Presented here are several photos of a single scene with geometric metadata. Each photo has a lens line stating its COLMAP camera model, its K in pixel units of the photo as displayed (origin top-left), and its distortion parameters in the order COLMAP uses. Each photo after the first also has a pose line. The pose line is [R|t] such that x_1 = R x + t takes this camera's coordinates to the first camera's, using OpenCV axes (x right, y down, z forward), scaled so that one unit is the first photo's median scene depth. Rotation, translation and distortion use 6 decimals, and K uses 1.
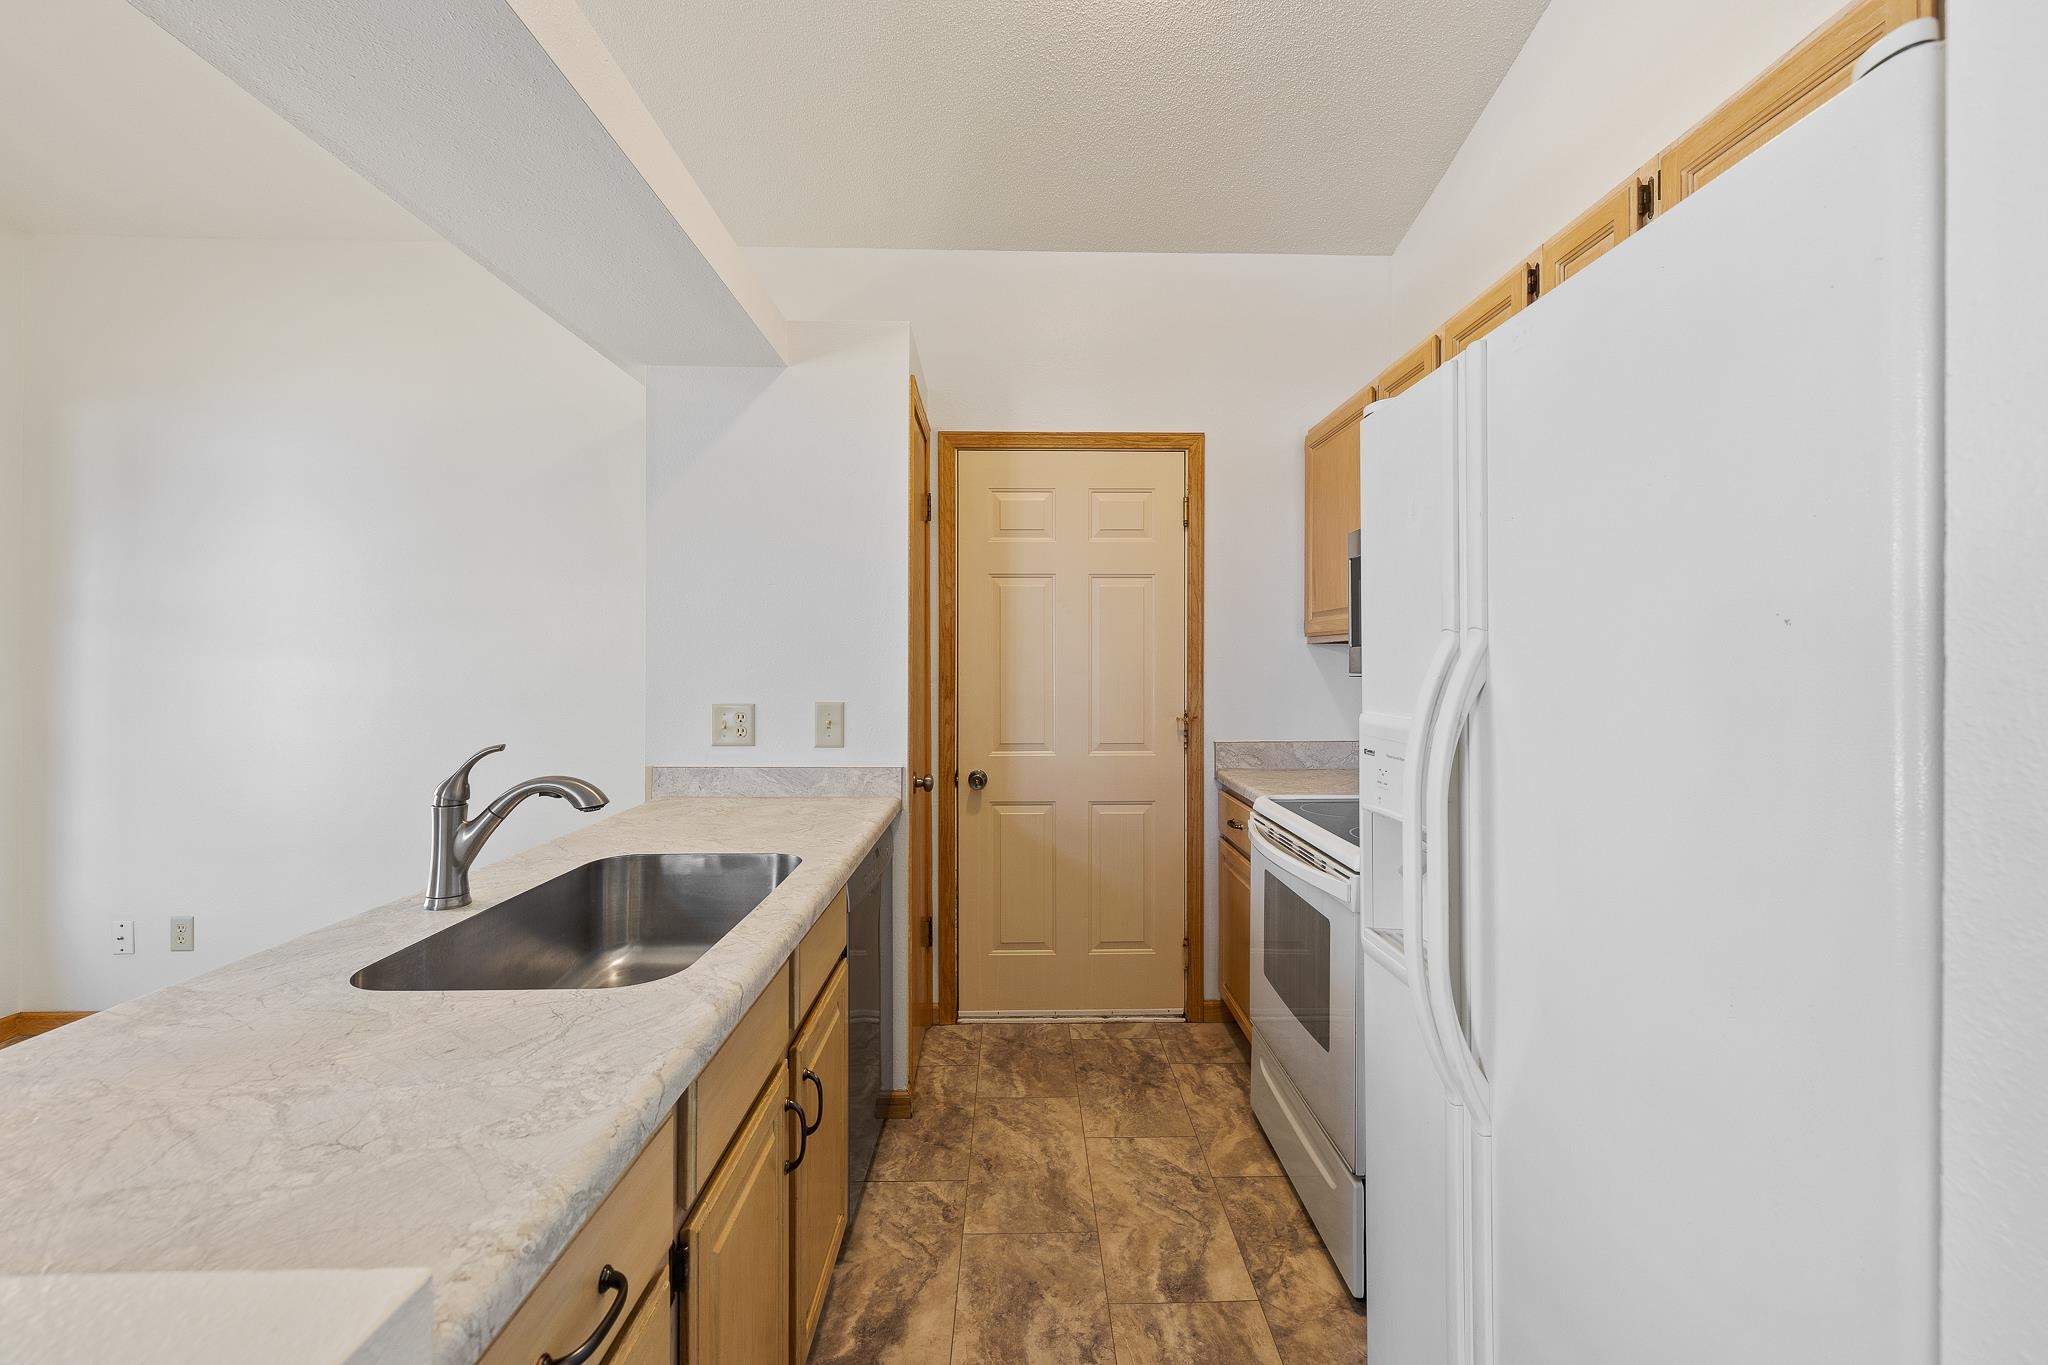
lens RADIAL K [[853.0, 0, 1041.5], [0, 853.0, 666.8], [0, 0, 1]] dist [-0.002784, -0.000142]
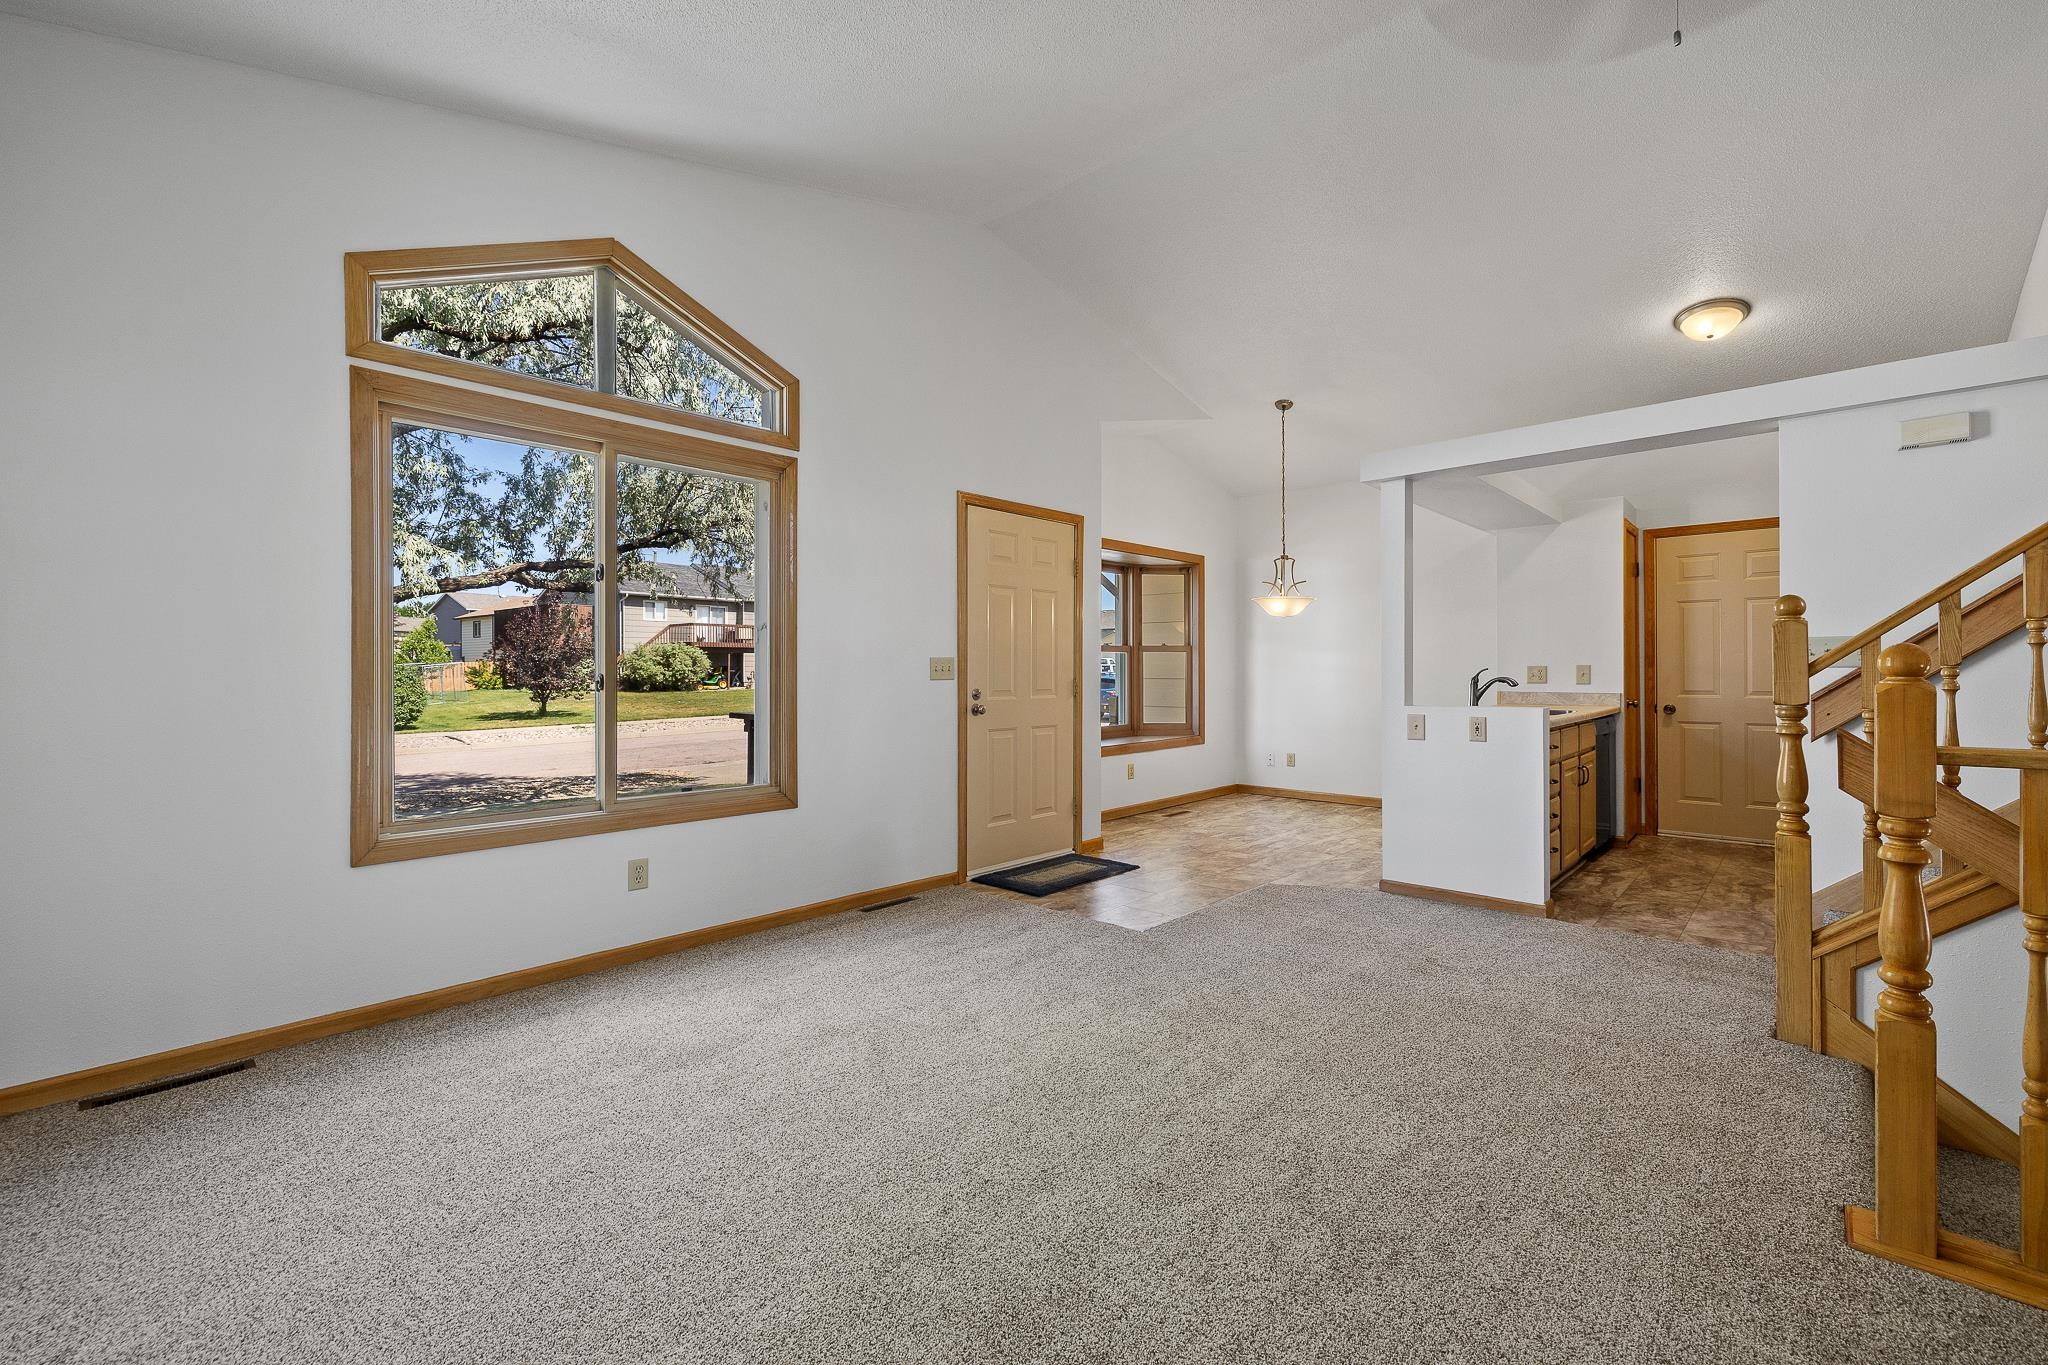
lens RADIAL K [[853.0, 0, 1041.5], [0, 853.0, 666.8], [0, 0, 1]] dist [-0.002784, -0.000142]
pose [[0.712751, -0.005663, -0.701394, 0.266952], [0.000319, 0.999970, -0.007749, 0.052512], [0.701417, 0.005300, 0.712731, -1.376969]]
